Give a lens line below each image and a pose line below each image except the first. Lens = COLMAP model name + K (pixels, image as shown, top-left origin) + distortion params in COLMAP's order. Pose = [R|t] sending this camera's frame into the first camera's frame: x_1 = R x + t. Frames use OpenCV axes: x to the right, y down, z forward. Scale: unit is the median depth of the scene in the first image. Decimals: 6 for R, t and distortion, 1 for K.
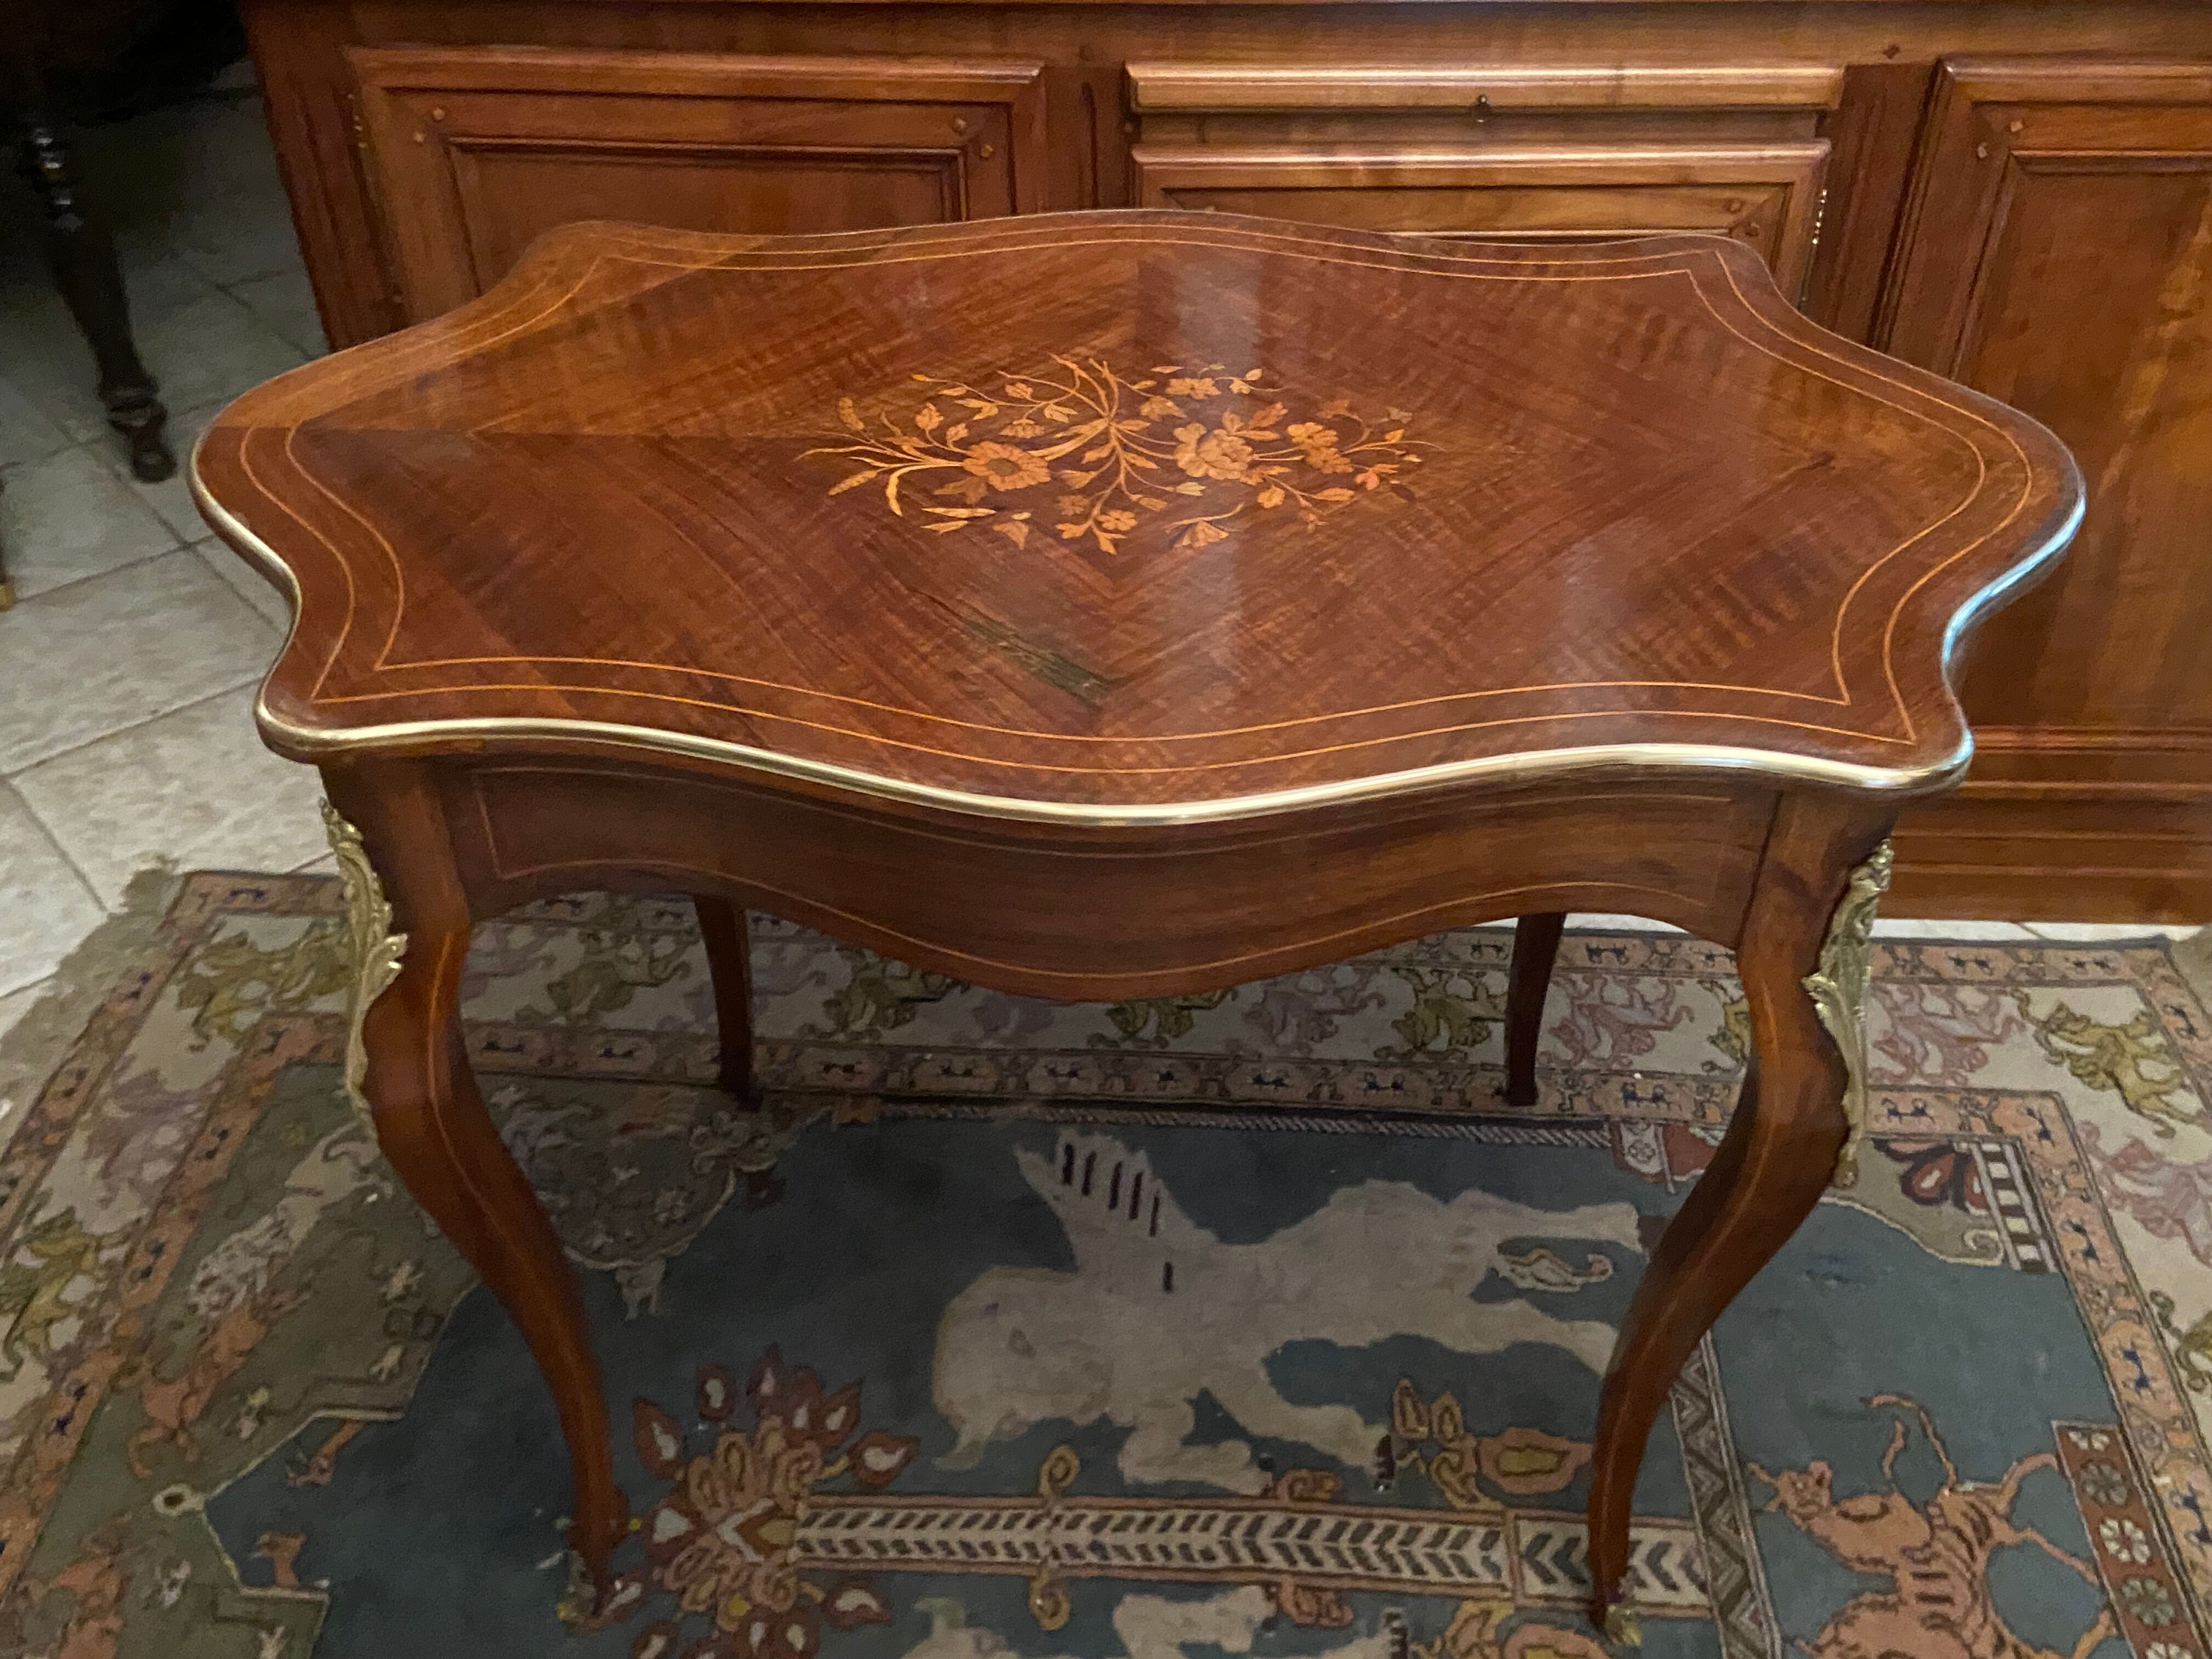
lens RADIAL K [[2125.1, 0, 1122.7], [0, 2125.1, 853.0], [0, 0, 1]] dist [0.066036, 0.000000]
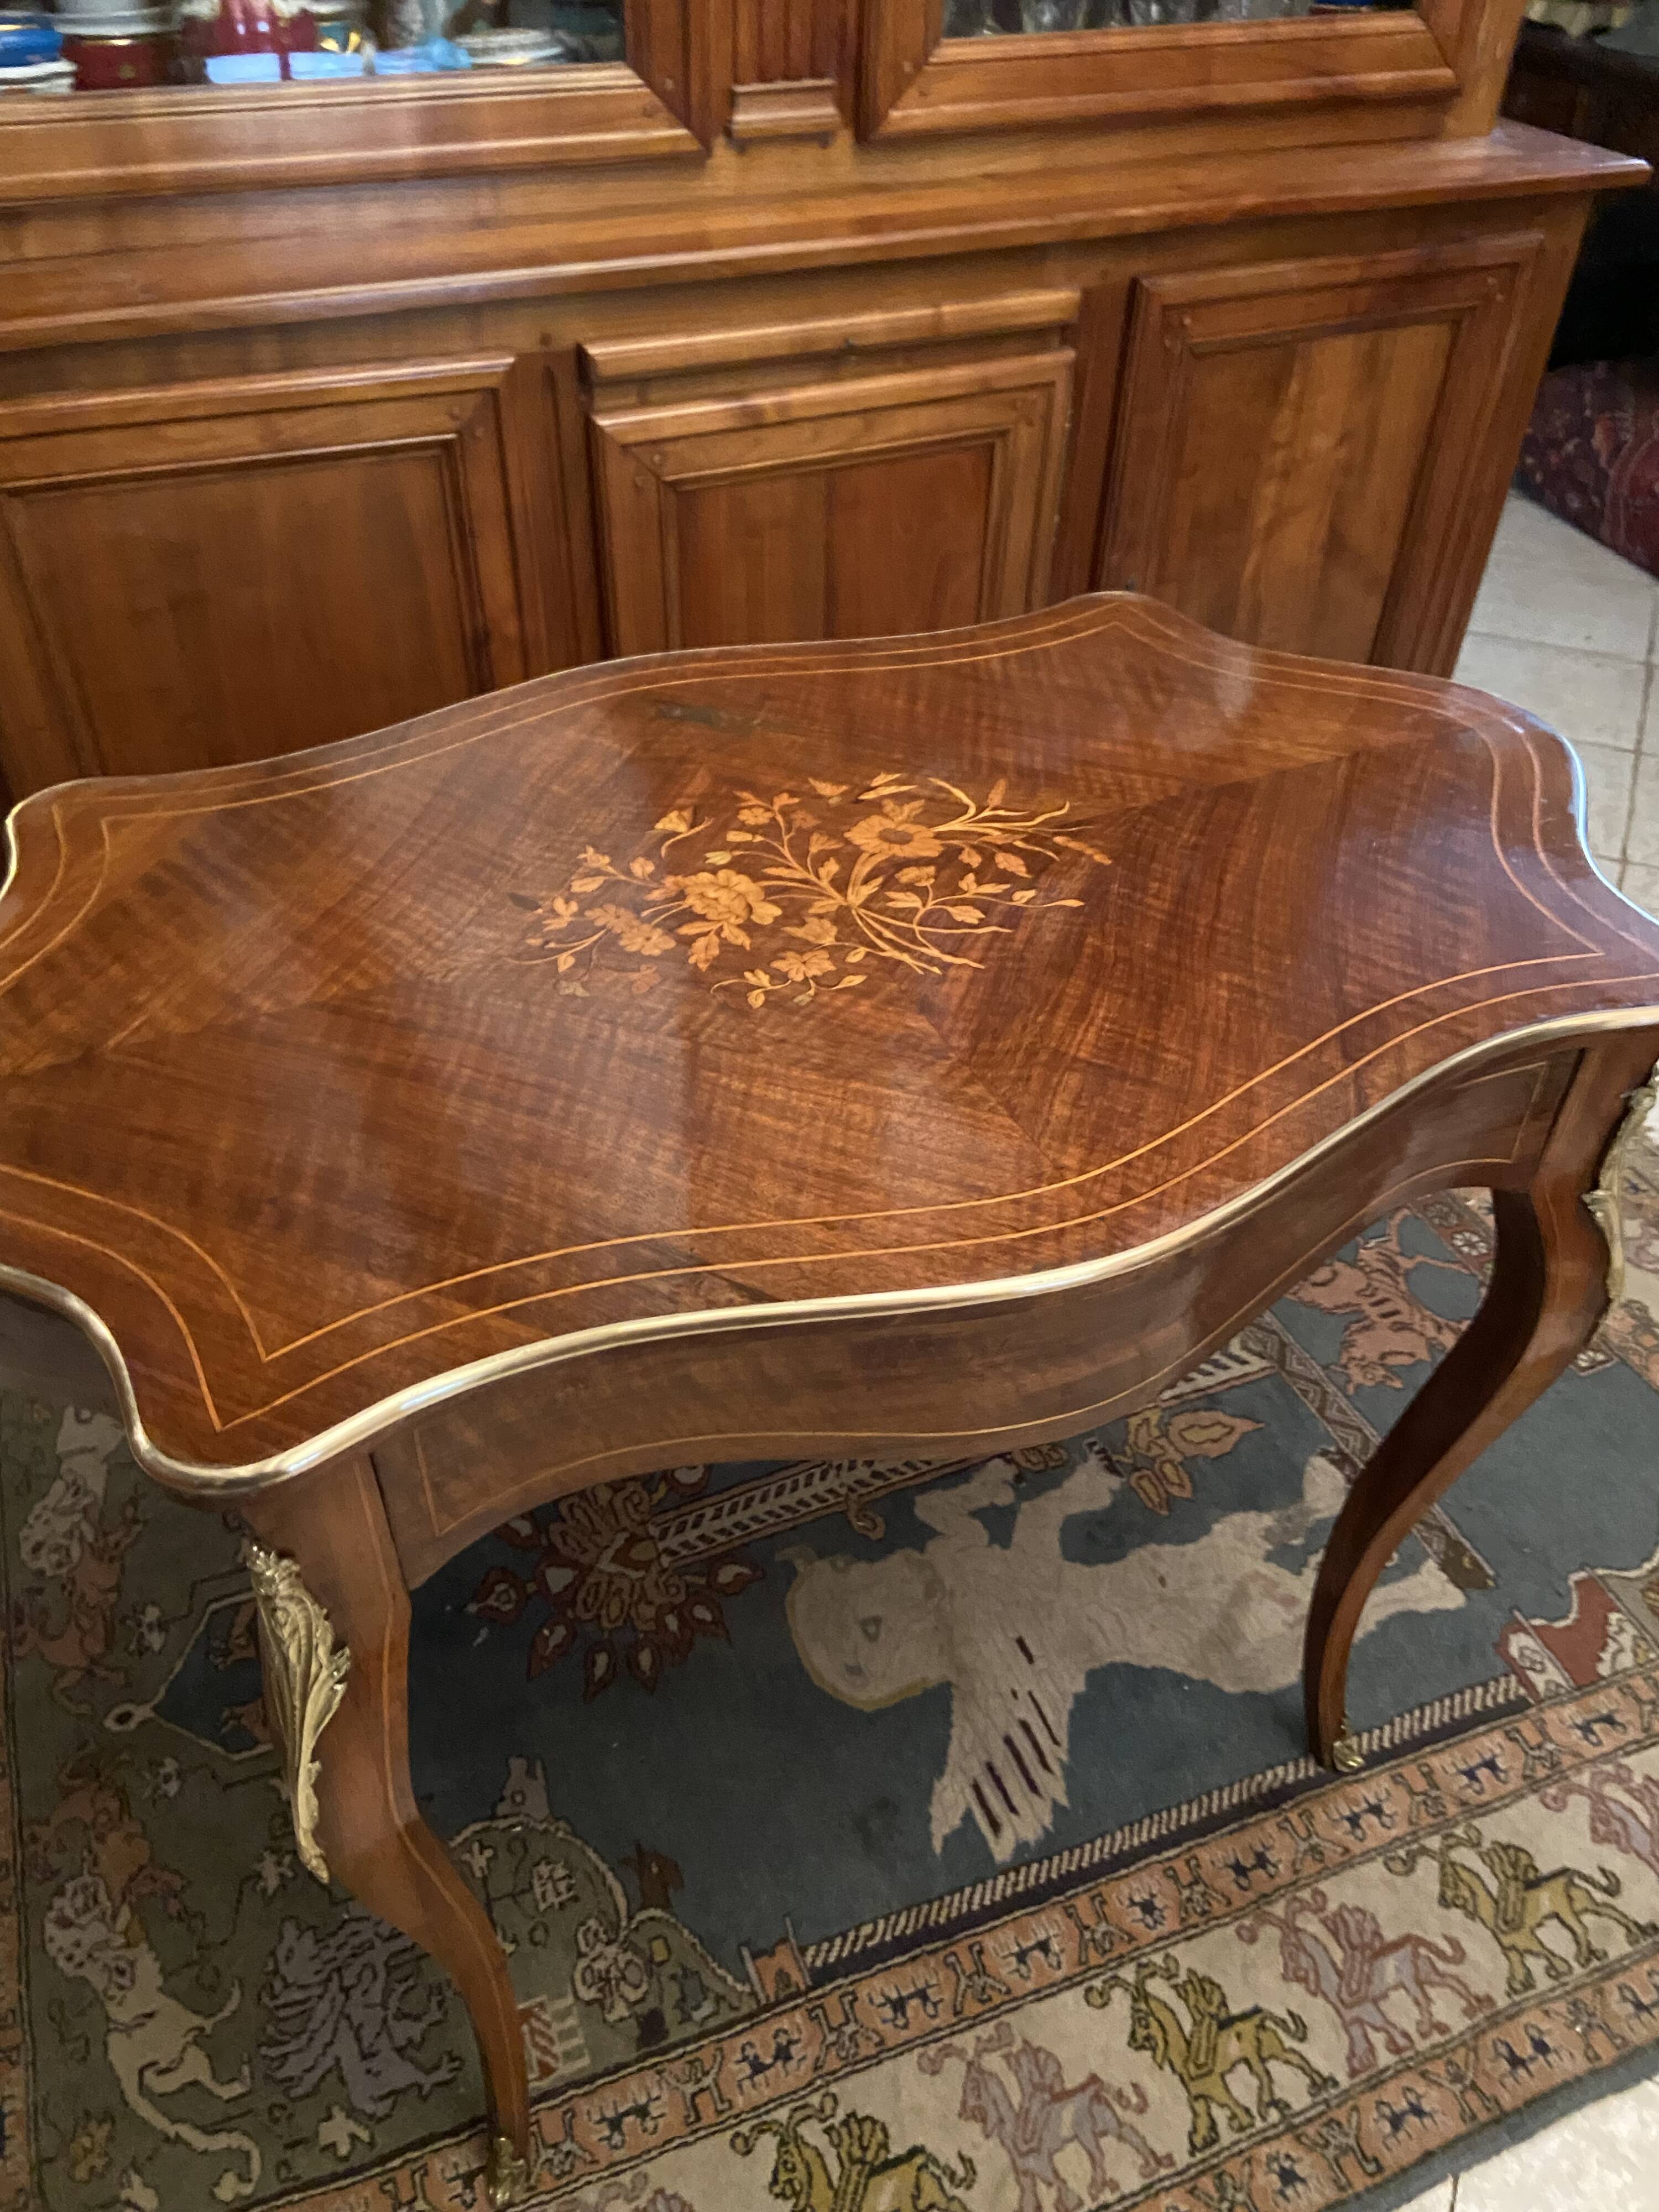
lens RADIAL K [[1682.5, 0, 809.2], [0, 1682.5, 1128.6], [0, 0, 1]] dist [0.118683, -0.148940]
pose [[0.901530, -0.267572, 0.340073, -0.334839], [0.254384, 0.963474, 0.083702, 0.018808], [-0.350048, 0.011049, 0.936667, 0.030955]]
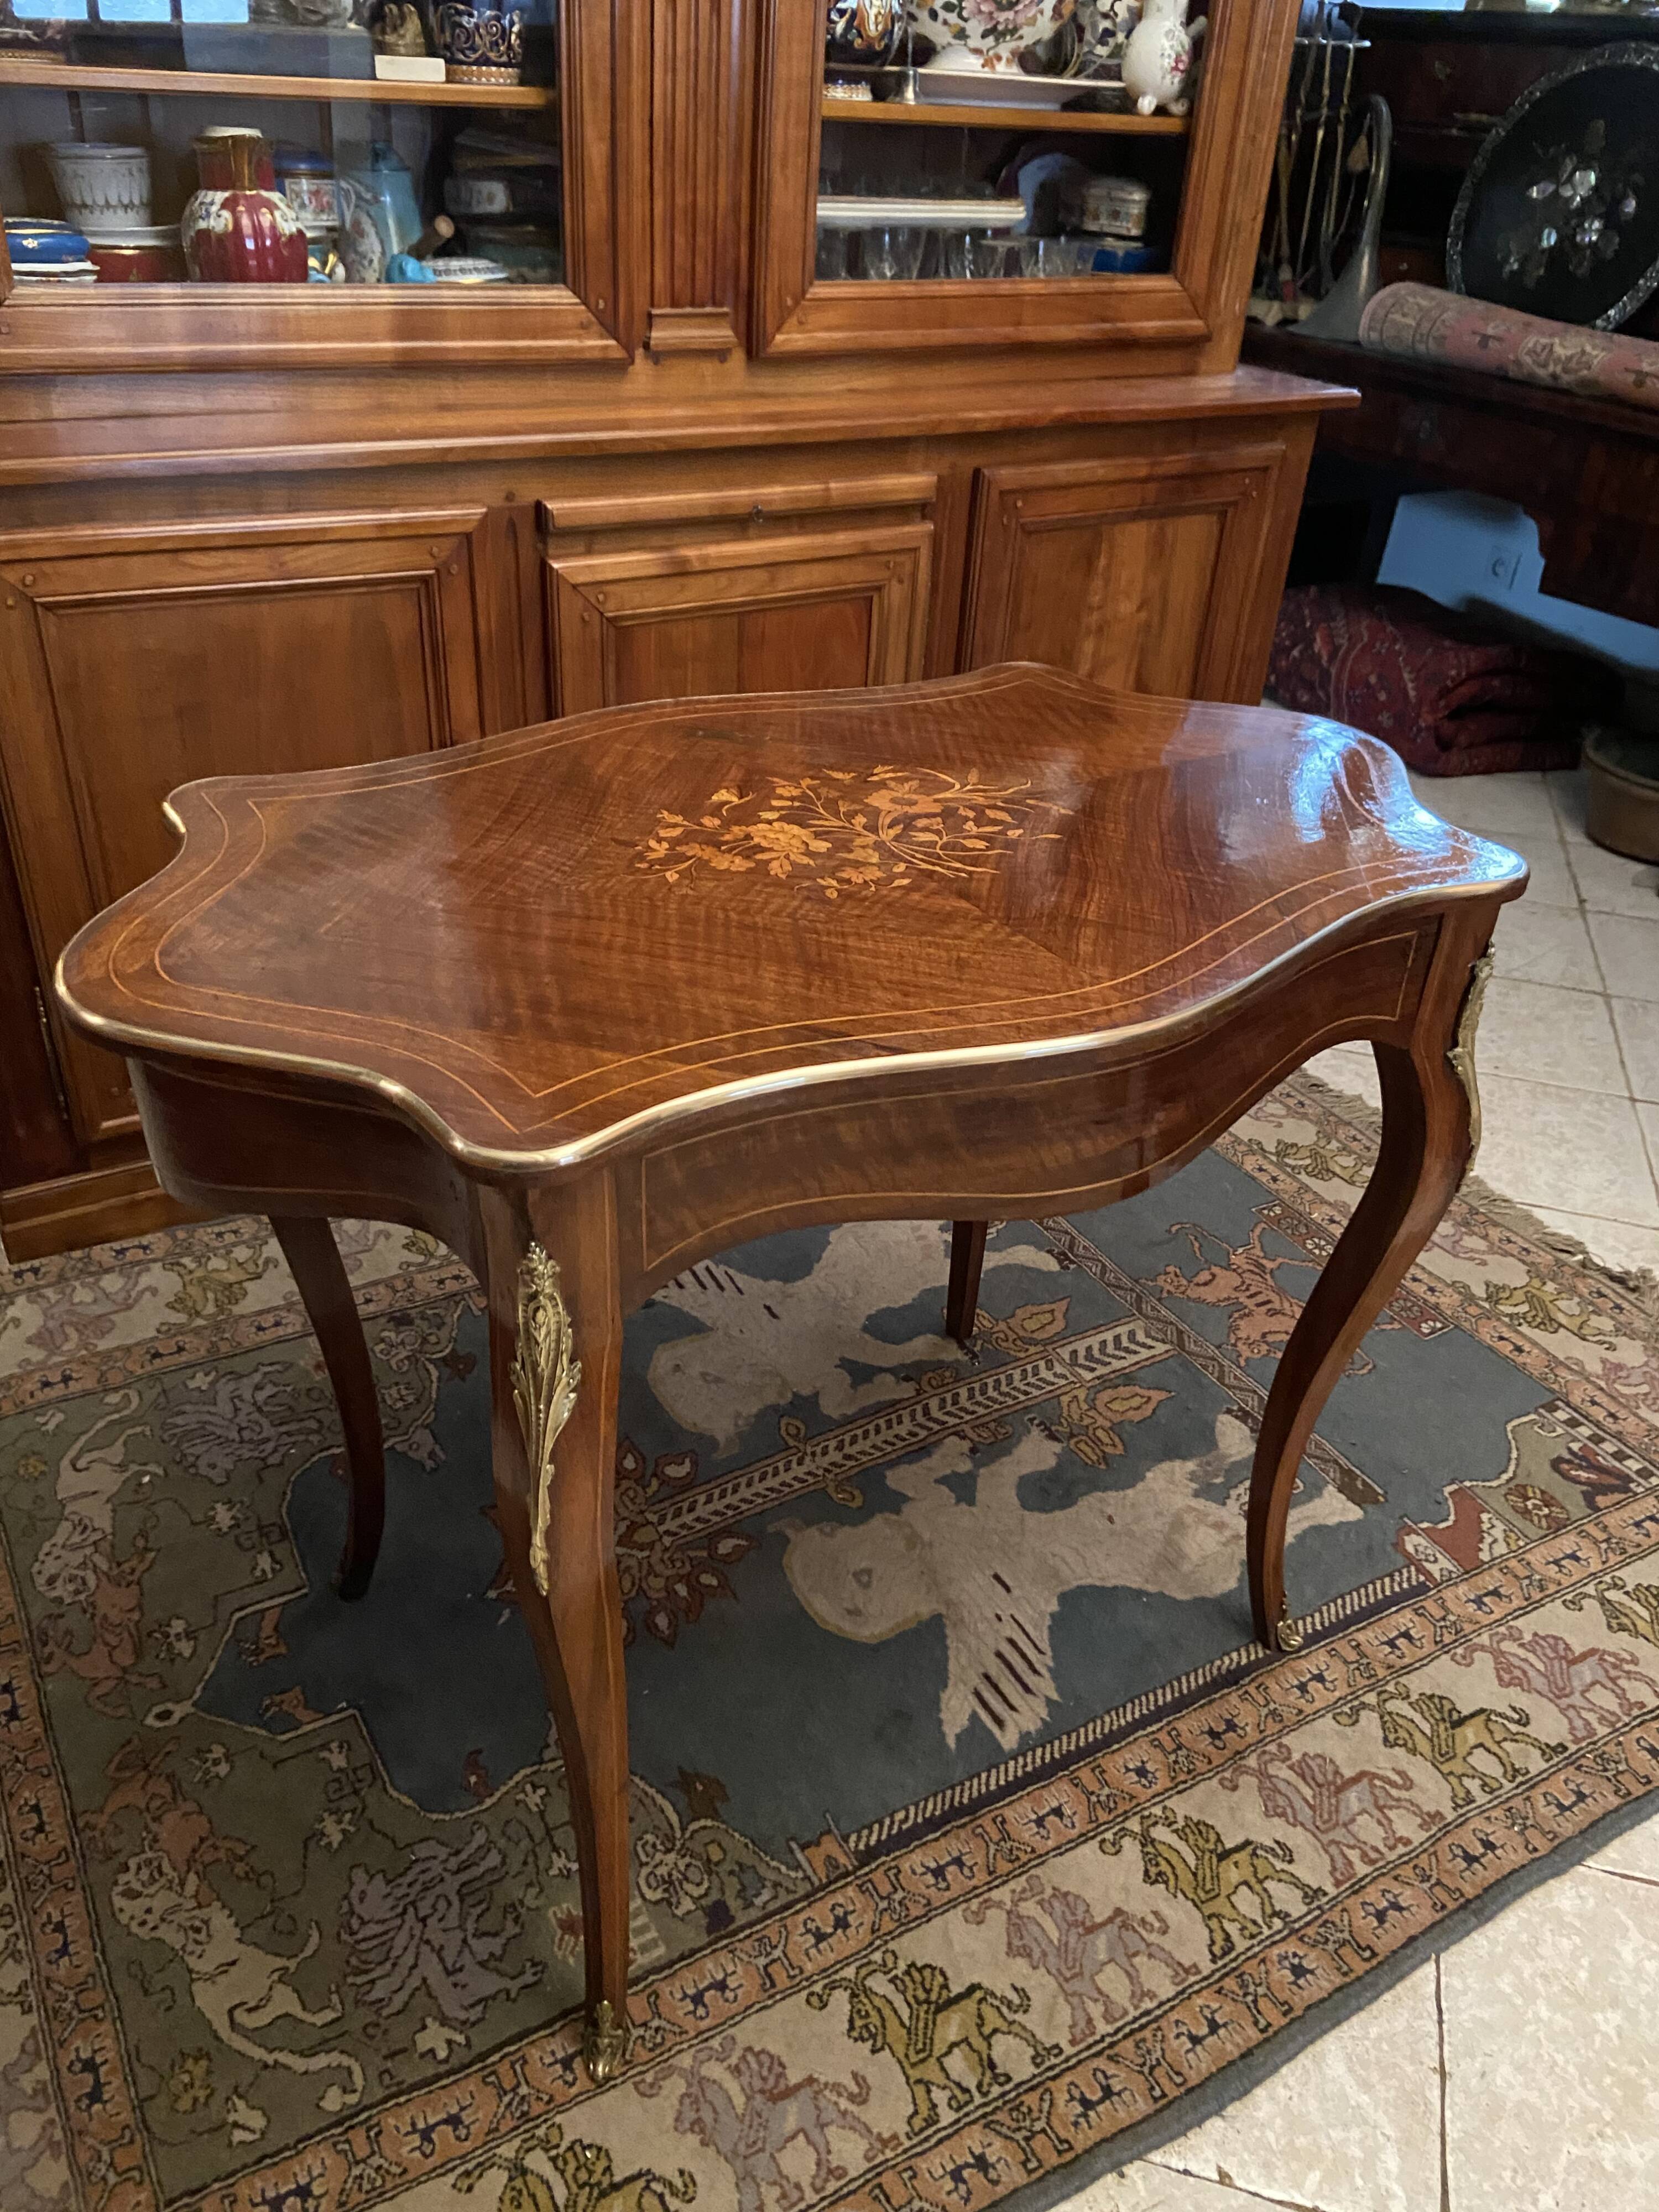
lens RADIAL K [[1688.0, 0, 852.1], [0, 1688.0, 1097.1], [0, 0, 1]] dist [0.116524, -0.146700]
pose [[0.821771, -0.246913, 0.513543, -0.522348], [0.305287, 0.951759, -0.030911, 0.122328], [-0.481136, 0.182179, 0.857507, -0.036638]]
